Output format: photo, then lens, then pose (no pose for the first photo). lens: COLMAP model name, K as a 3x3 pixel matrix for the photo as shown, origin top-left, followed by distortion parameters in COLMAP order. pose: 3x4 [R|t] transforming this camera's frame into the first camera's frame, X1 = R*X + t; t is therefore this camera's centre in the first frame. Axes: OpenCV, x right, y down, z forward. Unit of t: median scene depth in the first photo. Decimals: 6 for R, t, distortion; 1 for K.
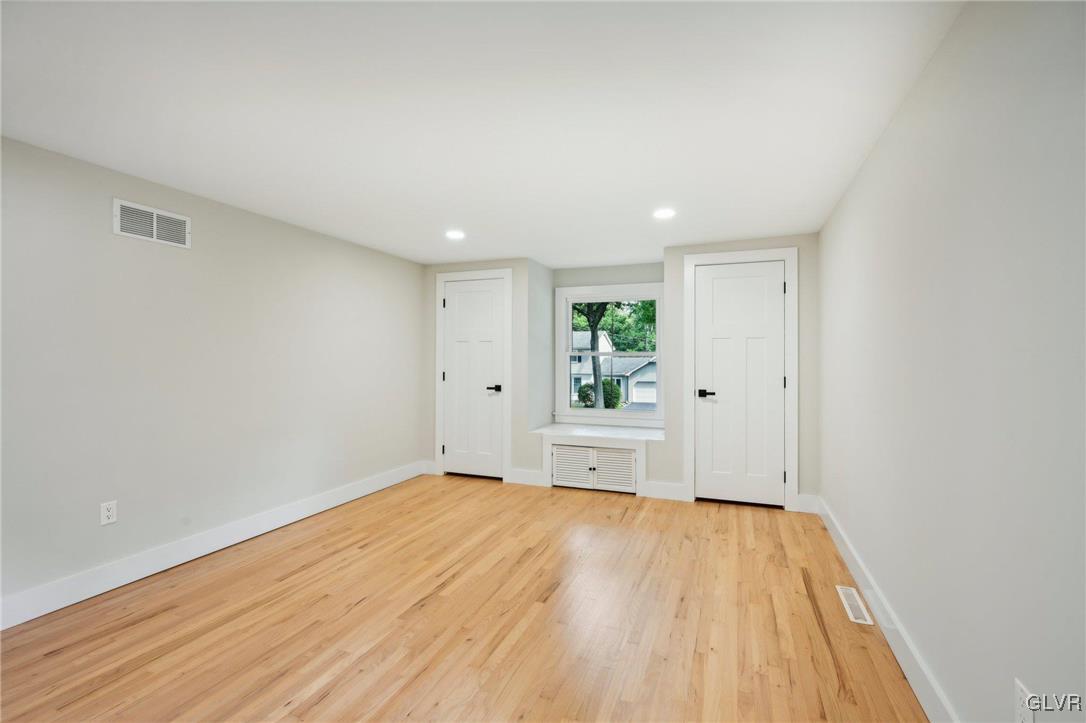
lens RADIAL K [[480.2, 0, 544.9], [0, 480.2, 366.9], [0, 0, 1]] dist [-0.000276, -0.000343]
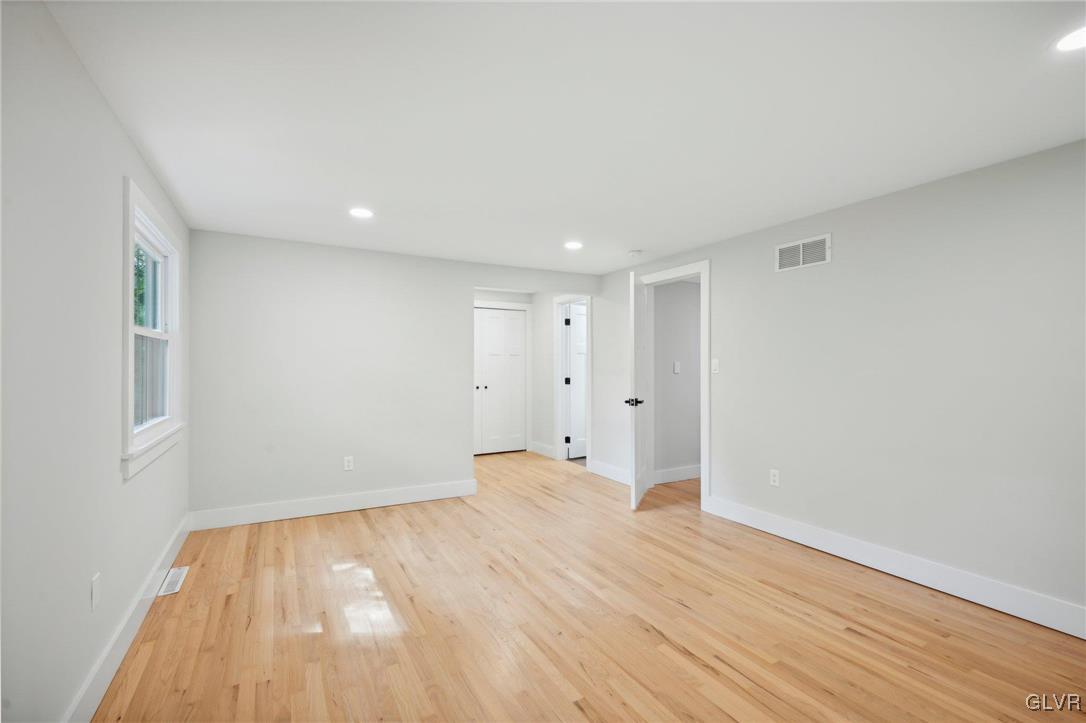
lens RADIAL K [[470.9, 0, 543.0], [0, 470.9, 361.5], [0, 0, 1]] dist [0.000701, 0.000109]
pose [[-0.627467, -0.009019, -0.778591, 0.512775], [-0.013596, 0.999907, -0.000626, -0.015405], [0.778525, 0.010193, -0.627531, 1.237157]]
